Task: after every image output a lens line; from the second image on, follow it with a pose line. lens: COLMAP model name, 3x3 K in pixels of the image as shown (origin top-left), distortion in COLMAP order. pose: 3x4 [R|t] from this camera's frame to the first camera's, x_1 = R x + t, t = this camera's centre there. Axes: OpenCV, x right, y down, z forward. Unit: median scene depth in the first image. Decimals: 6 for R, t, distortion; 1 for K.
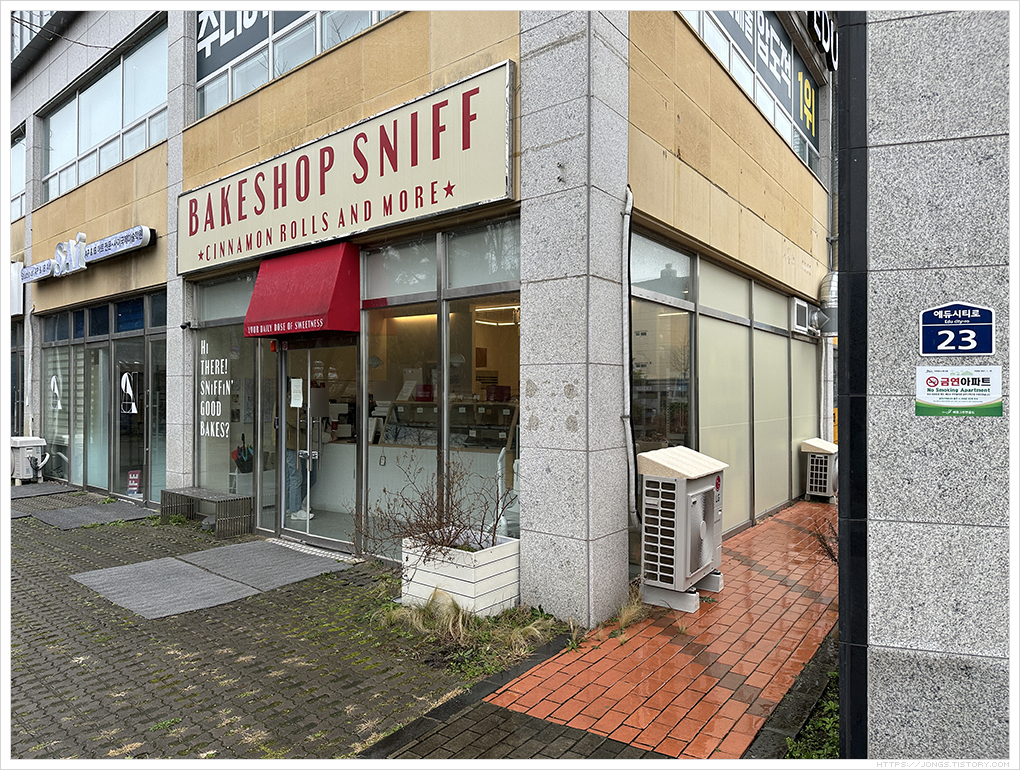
lens RADIAL K [[709.5, 0, 515.6], [0, 709.5, 383.0], [0, 0, 1]] dist [0.080931, -0.109180]
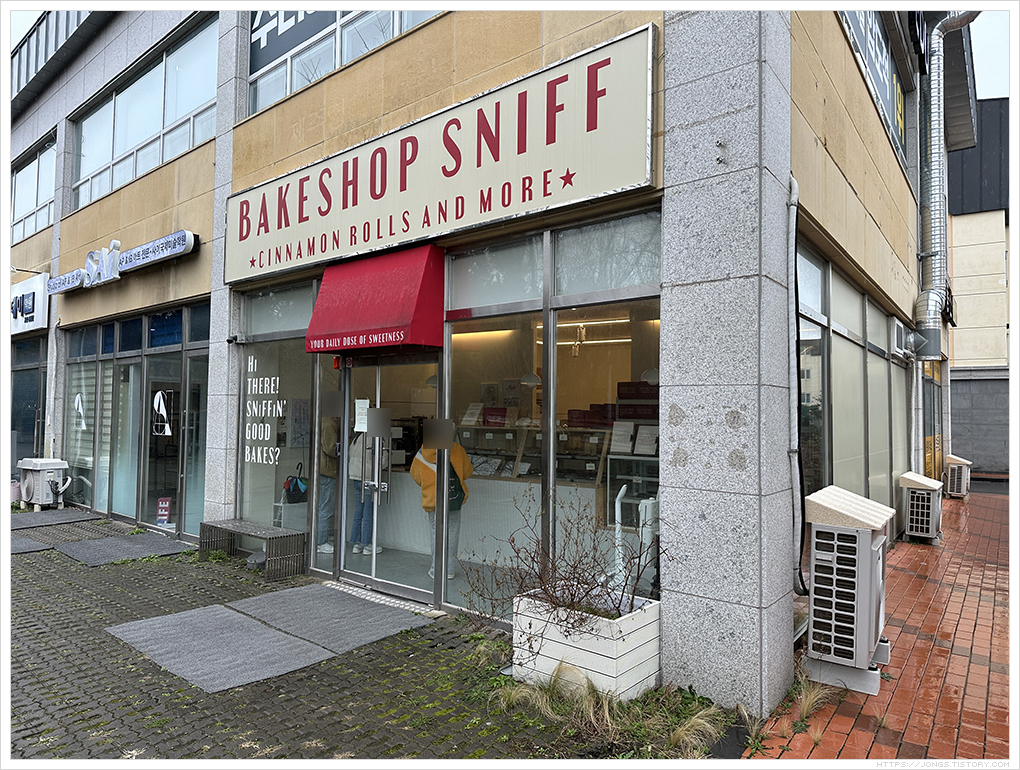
lens RADIAL K [[698.2, 0, 507.9], [0, 698.2, 381.6], [0, 0, 1]] dist [0.099988, -0.147218]
pose [[0.999880, 0.011423, -0.010438, -0.136157], [-0.011779, 0.999330, -0.034644, -0.000436], [0.010035, 0.034763, 0.999345, 0.153370]]
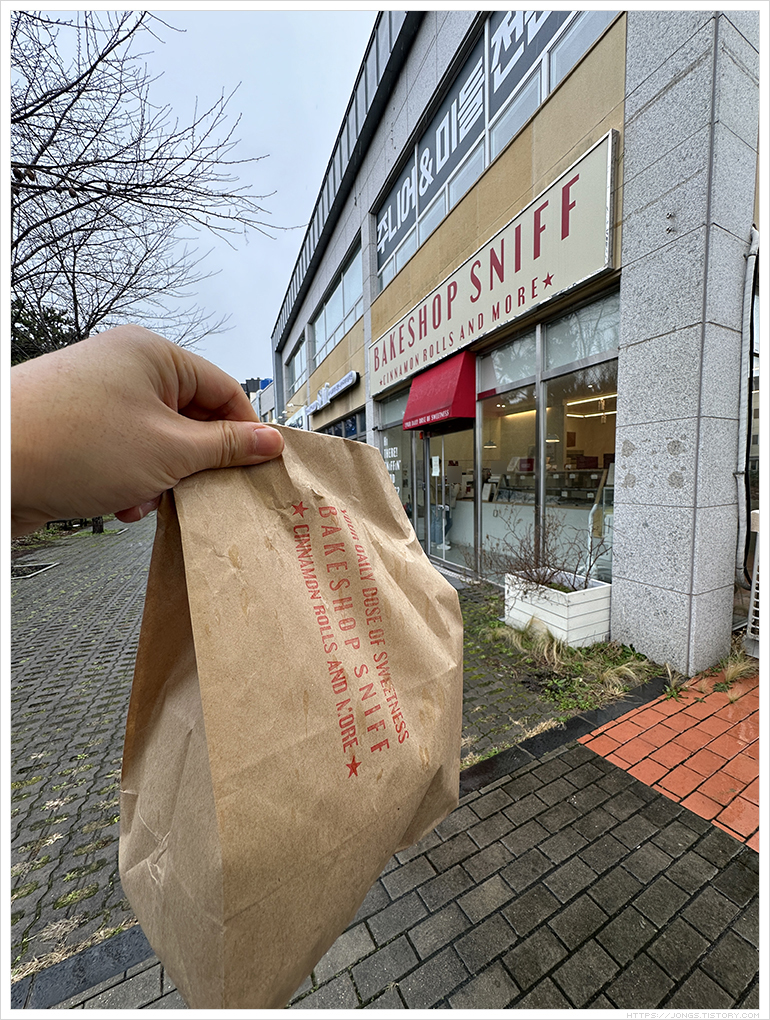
lens RADIAL K [[402.3, 0, 385.0], [0, 402.3, 510.0], [0, 0, 1]] dist [-0.002441, -0.000244]
pose [[0.890542, 0.019639, -0.454477, -0.022456], [0.025274, 0.995389, 0.092536, 0.028795], [0.454199, -0.093893, 0.885939, 0.237512]]
